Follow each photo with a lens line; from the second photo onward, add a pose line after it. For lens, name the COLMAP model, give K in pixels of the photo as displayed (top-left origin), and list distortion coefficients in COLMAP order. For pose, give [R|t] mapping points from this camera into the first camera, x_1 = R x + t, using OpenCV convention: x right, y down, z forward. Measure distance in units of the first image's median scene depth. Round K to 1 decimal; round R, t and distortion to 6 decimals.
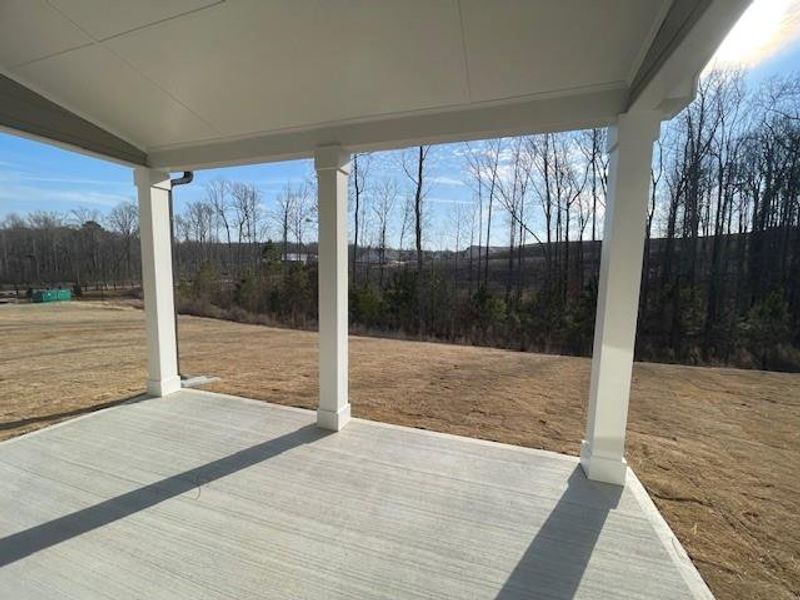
lens RADIAL K [[323.2, 0, 399.2], [0, 323.2, 302.4], [0, 0, 1]] dist [-0.003083, -0.000991]
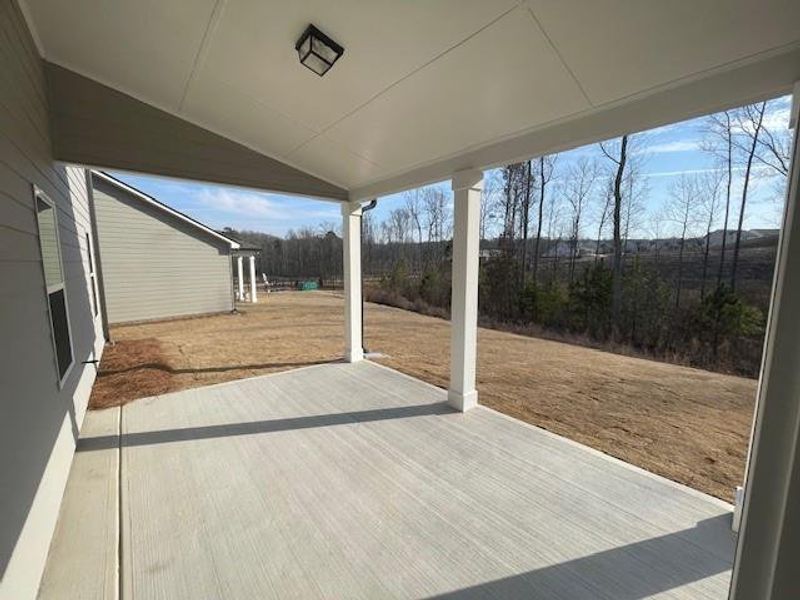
lens RADIAL K [[323.2, 0, 396.0], [0, 323.2, 302.5], [0, 0, 1]] dist [-0.003083, -0.000991]
pose [[0.847934, 0.048368, -0.527891, 0.091669], [-0.041158, 0.998830, 0.025406, -0.007766], [0.528502, 0.000184, 0.848932, -0.055822]]
